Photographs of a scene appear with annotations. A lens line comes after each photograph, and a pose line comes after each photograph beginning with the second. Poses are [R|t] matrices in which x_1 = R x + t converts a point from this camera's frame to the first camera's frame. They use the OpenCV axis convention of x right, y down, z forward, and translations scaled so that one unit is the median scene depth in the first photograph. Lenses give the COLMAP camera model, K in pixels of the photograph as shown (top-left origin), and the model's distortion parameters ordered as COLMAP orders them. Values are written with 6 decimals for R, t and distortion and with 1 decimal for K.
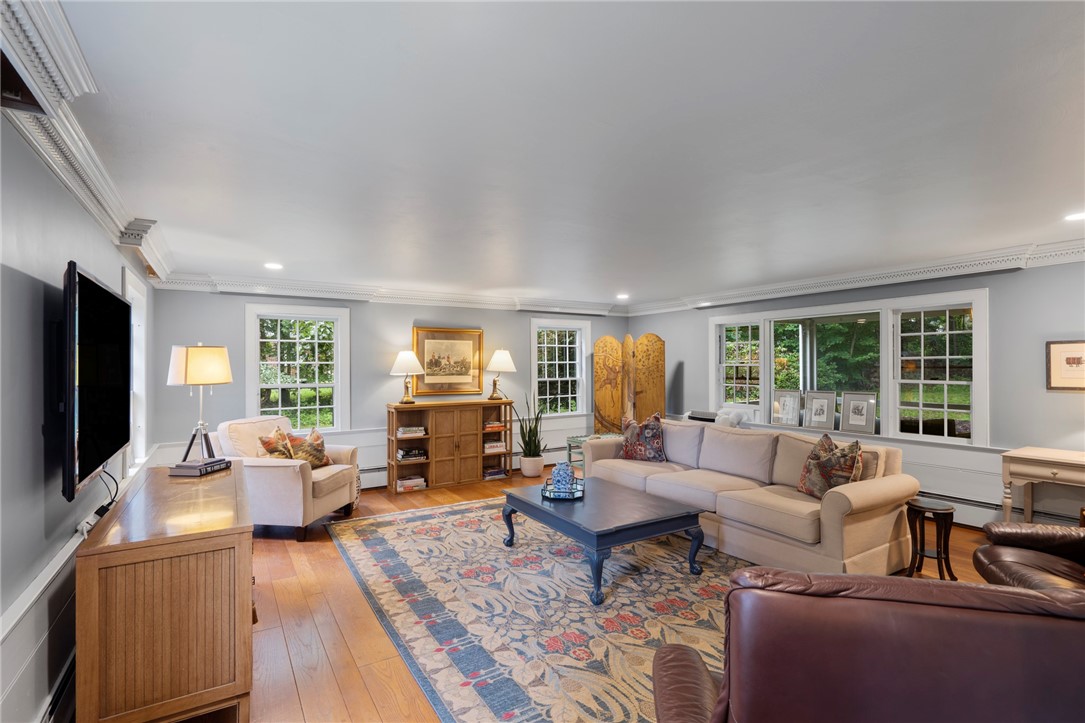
lens RADIAL K [[505.4, 0, 532.1], [0, 505.4, 363.9], [0, 0, 1]] dist [-0.001867, 0.000099]
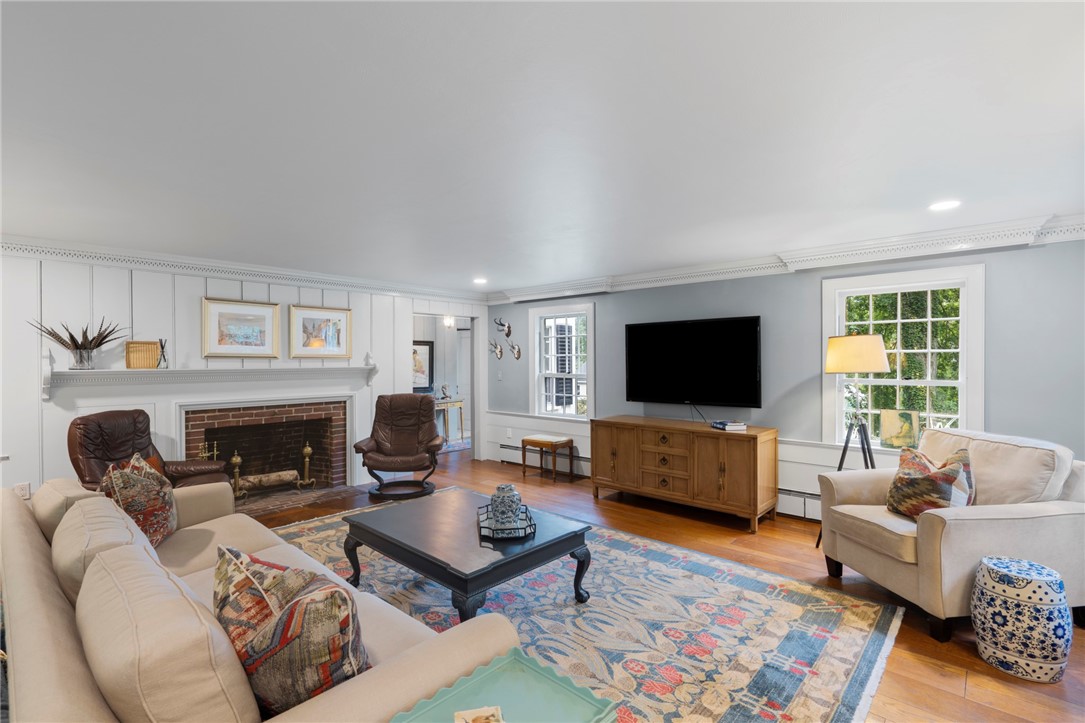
lens RADIAL K [[505.4, 0, 537.2], [0, 505.4, 362.5], [0, 0, 1]] dist [-0.001867, 0.000099]
pose [[-0.959464, 0.012171, -0.281567, 0.214549], [0.011738, 0.999926, 0.003223, 0.007889], [0.281585, -0.000212, -0.959536, 1.649277]]
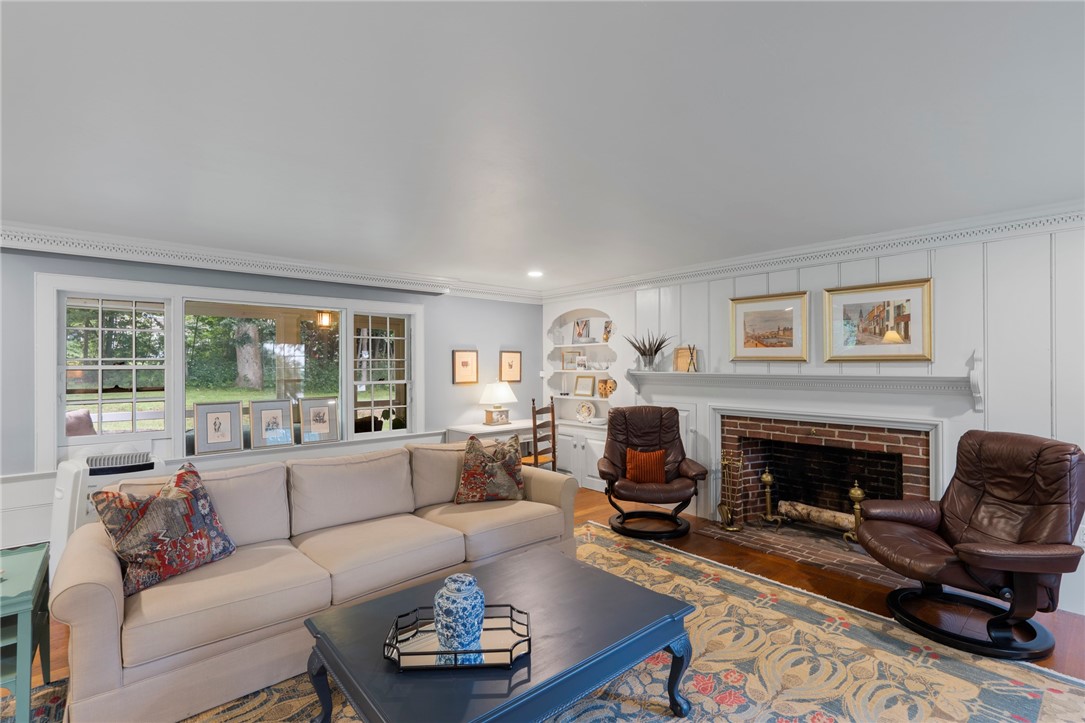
lens RADIAL K [[505.4, 0, 538.1], [0, 505.4, 360.9], [0, 0, 1]] dist [-0.001867, 0.000099]
pose [[-0.170382, 0.013045, 0.985292, -0.380906], [0.000195, 0.999913, -0.013205, 0.004680], [-0.985378, -0.002057, -0.170370, 0.960751]]
